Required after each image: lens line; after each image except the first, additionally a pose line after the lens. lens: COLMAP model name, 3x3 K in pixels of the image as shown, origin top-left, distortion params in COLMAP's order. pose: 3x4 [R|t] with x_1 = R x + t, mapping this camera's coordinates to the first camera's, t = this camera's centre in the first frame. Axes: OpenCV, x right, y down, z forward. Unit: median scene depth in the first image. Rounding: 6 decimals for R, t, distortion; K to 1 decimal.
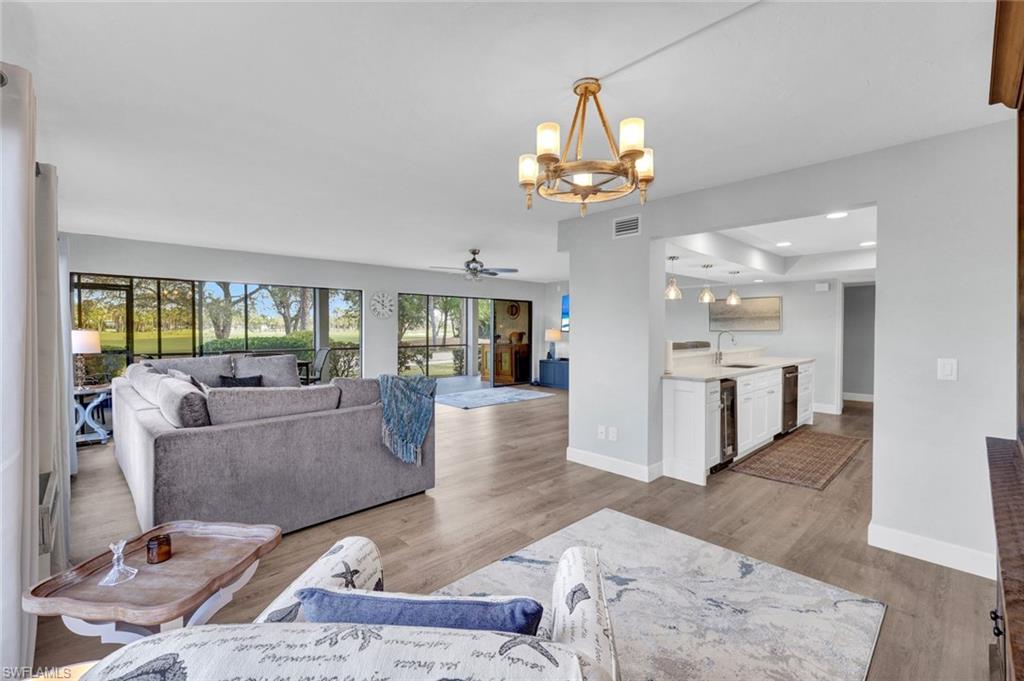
lens RADIAL K [[441.8, 0, 513.5], [0, 441.8, 335.6], [0, 0, 1]] dist [-0.000302, -0.000373]
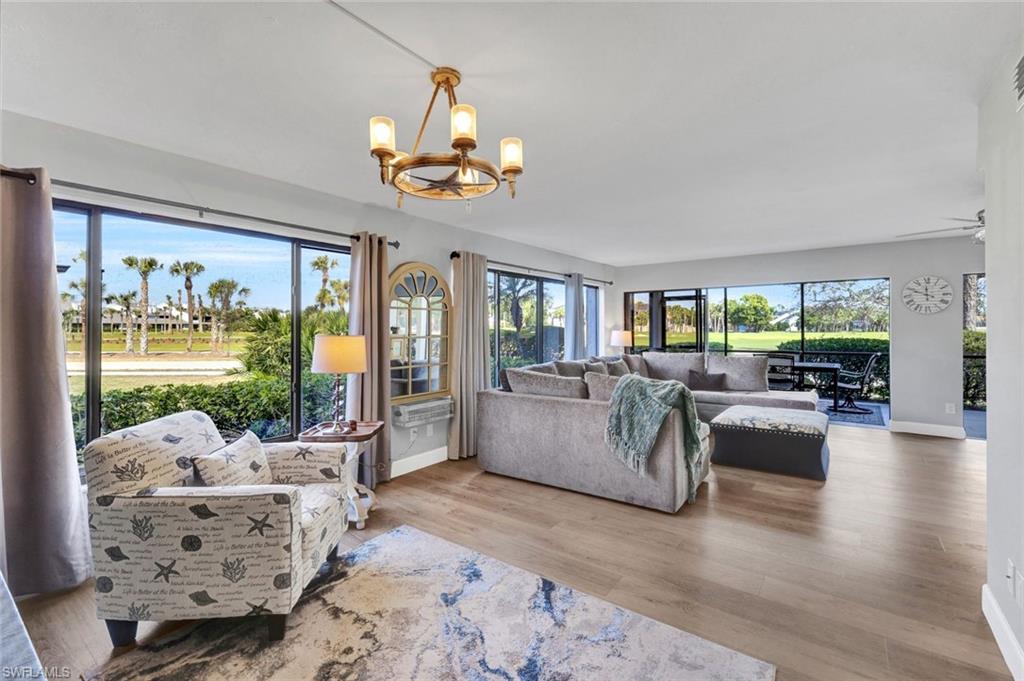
lens RADIAL K [[445.2, 0, 515.6], [0, 445.2, 325.2], [0, 0, 1]] dist [0.006750, 0.000008]
pose [[0.175157, -0.010092, -0.984489, 0.291253], [-0.013899, 0.999822, -0.012722, -0.003679], [0.984442, 0.015912, 0.174986, 0.251281]]
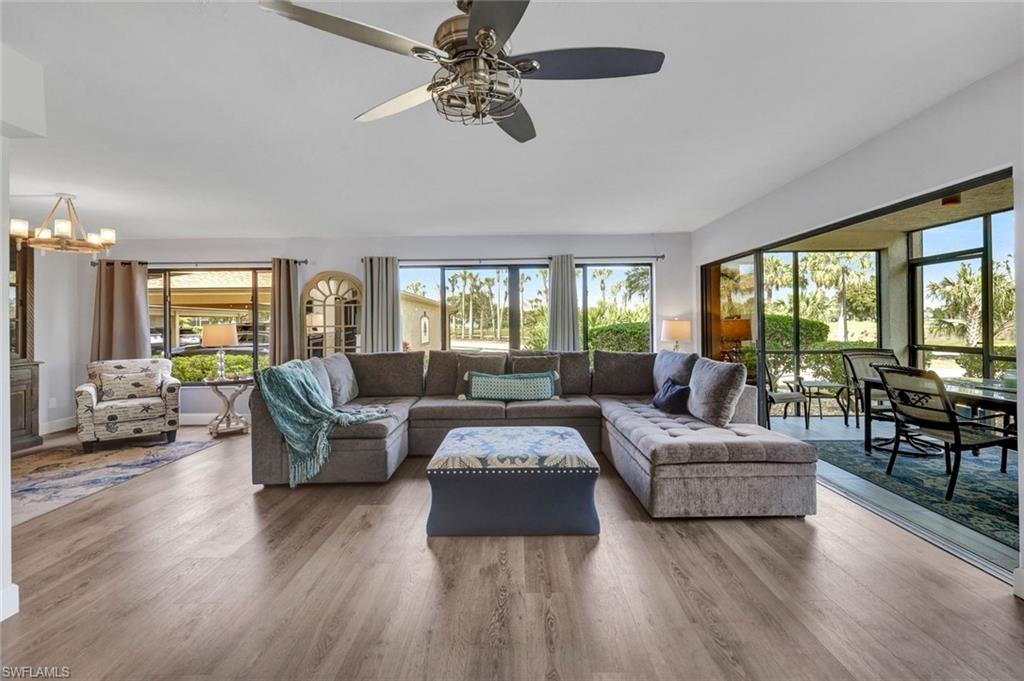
lens RADIAL K [[445.2, 0, 515.6], [0, 445.2, 325.2], [0, 0, 1]] dist [0.006750, 0.000008]
pose [[-0.681178, 0.007014, -0.732084, 0.061749], [-0.003832, 0.999906, 0.013145, -0.006808], [0.732108, 0.011760, -0.681087, 0.978485]]
